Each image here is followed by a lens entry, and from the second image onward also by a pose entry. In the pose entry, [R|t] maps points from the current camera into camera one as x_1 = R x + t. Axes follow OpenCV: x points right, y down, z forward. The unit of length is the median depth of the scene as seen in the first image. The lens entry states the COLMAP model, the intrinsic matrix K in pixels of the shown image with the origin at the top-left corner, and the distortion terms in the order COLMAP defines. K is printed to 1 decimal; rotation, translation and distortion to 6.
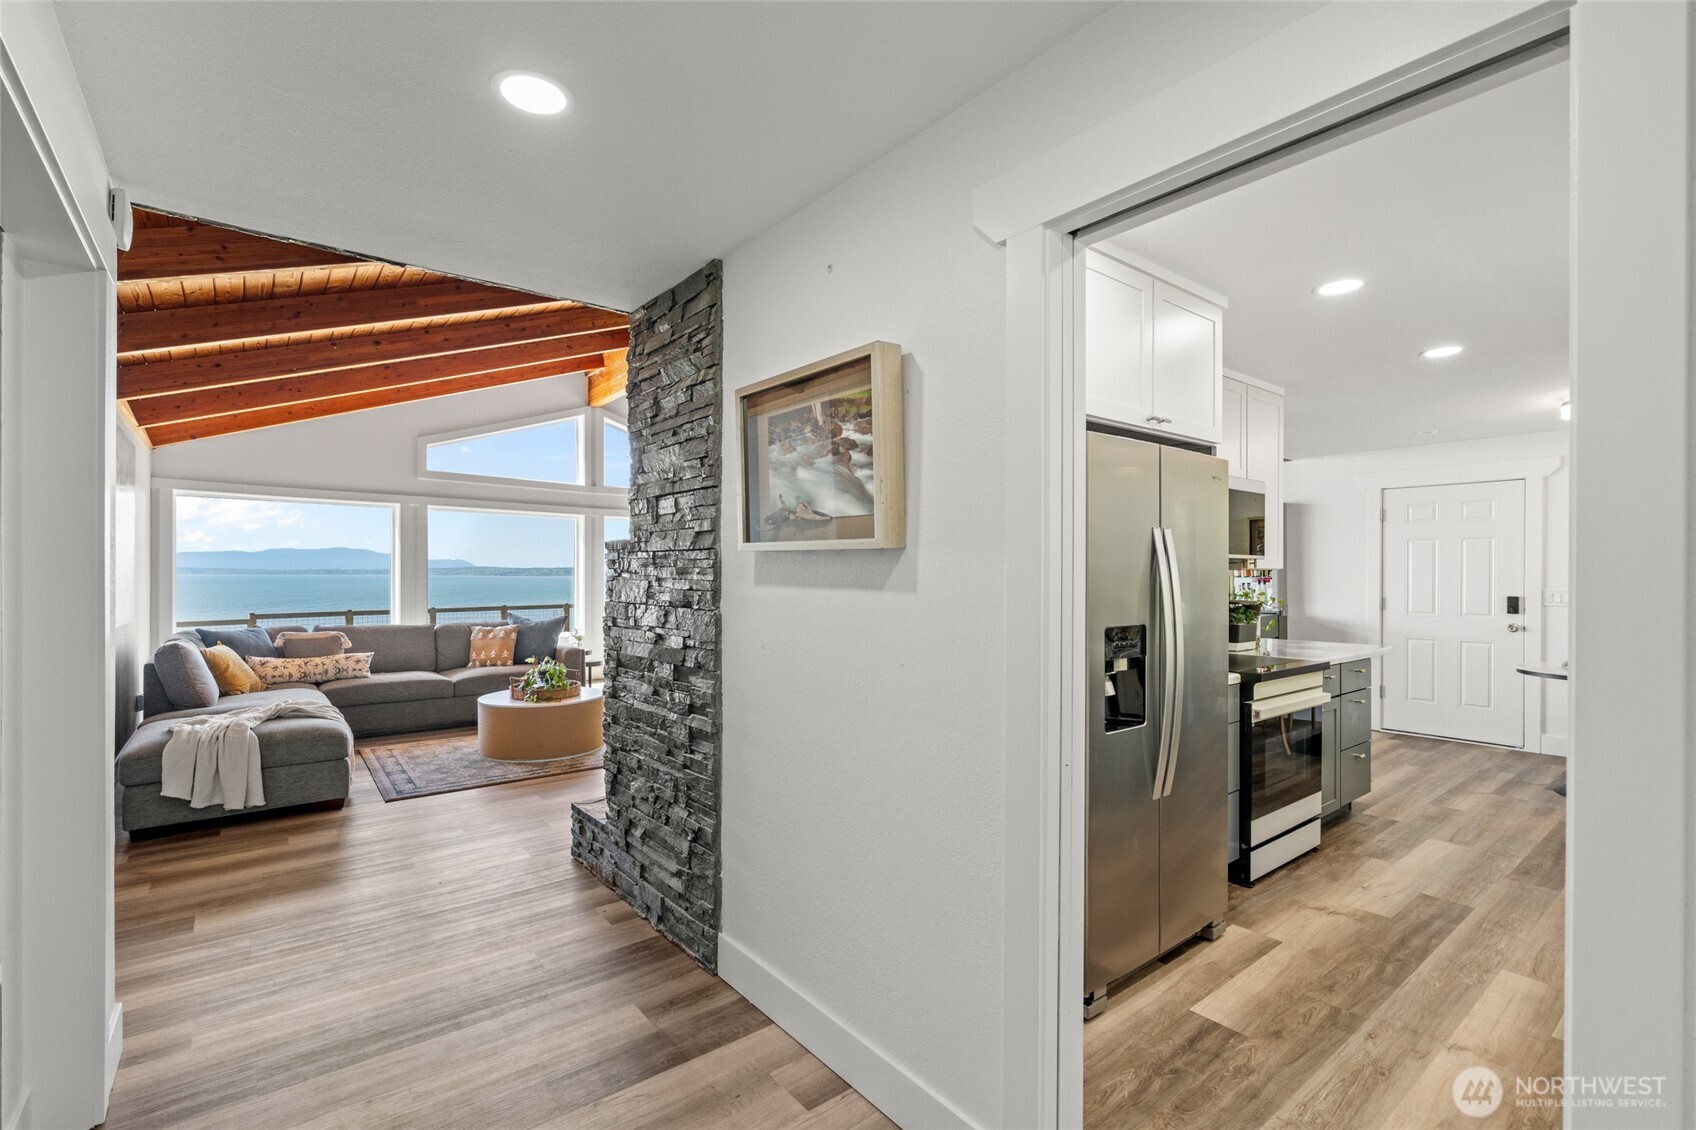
lens RADIAL K [[761.6, 0, 840.9], [0, 761.6, 576.1], [0, 0, 1]] dist [-0.002838, 0.000418]
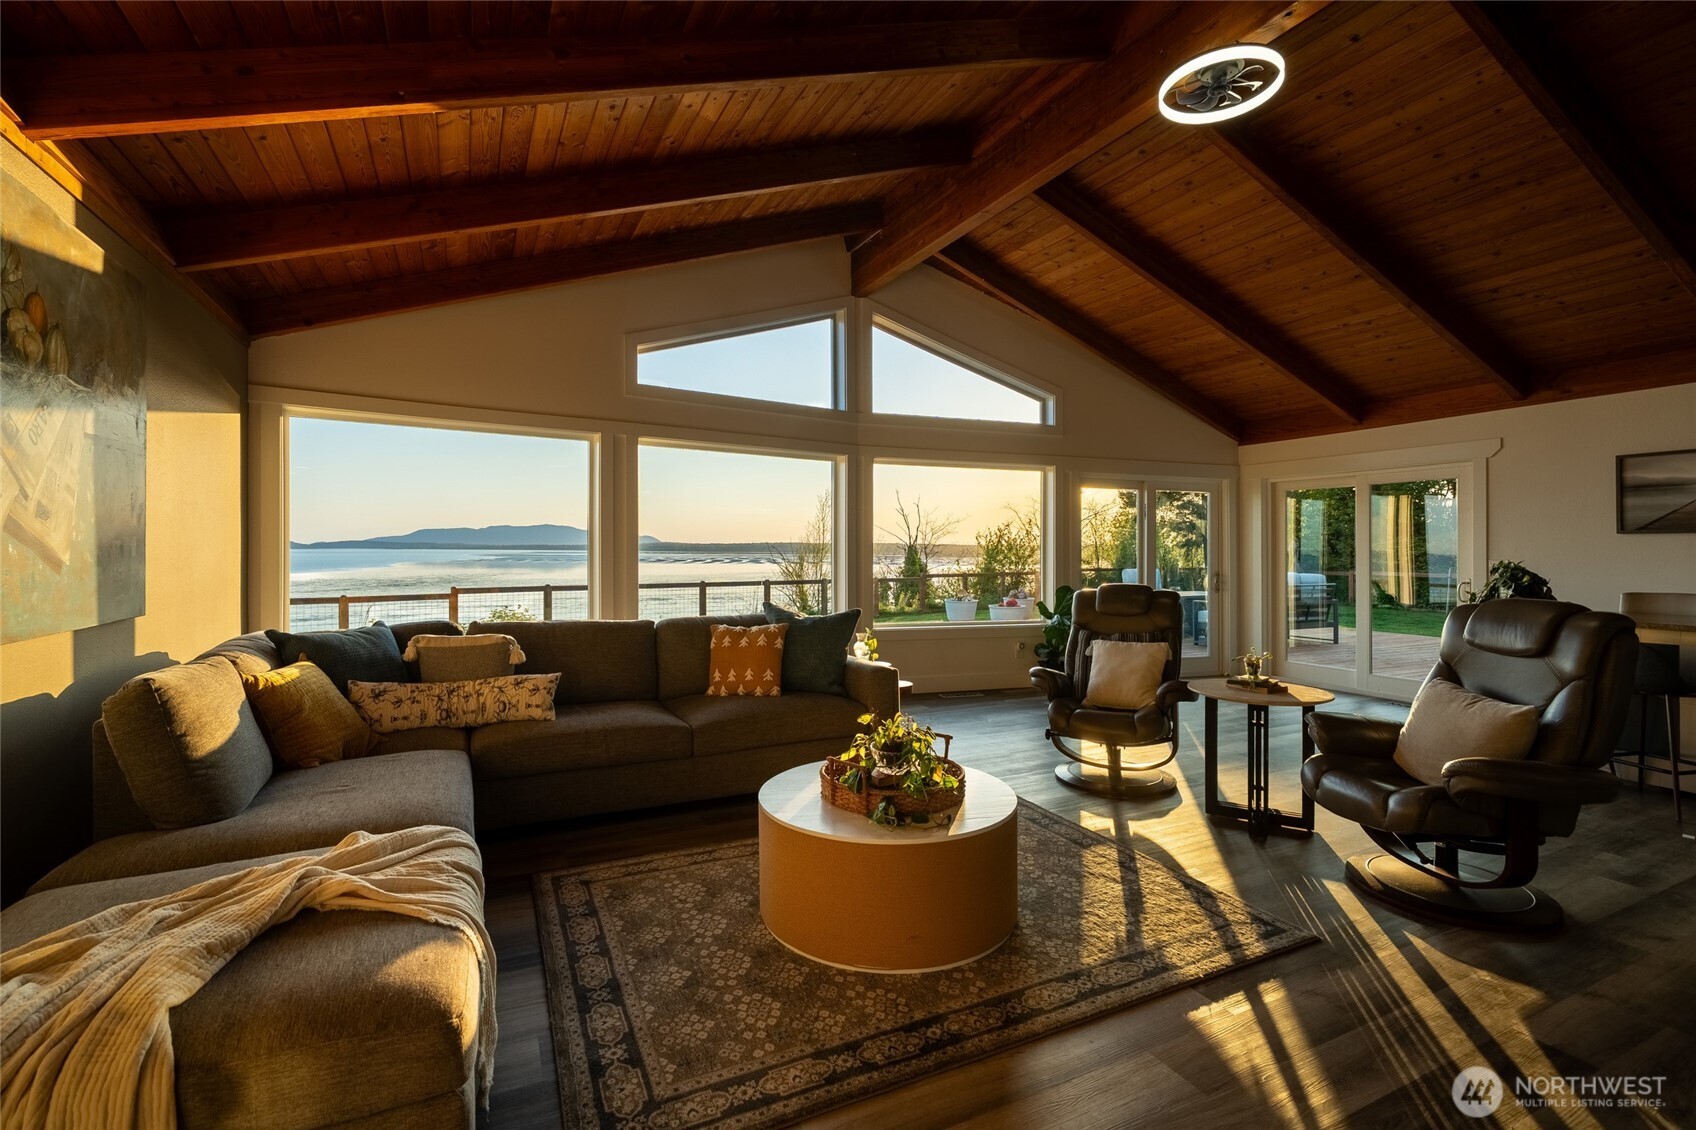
lens RADIAL K [[761.6, 0, 844.3], [0, 761.6, 555.9], [0, 0, 1]] dist [-0.002838, 0.000418]
pose [[0.977958, 0.005342, -0.208732, -0.096688], [-0.004435, 0.999979, 0.004812, 0.003129], [0.208753, -0.003780, 0.977961, 0.163547]]
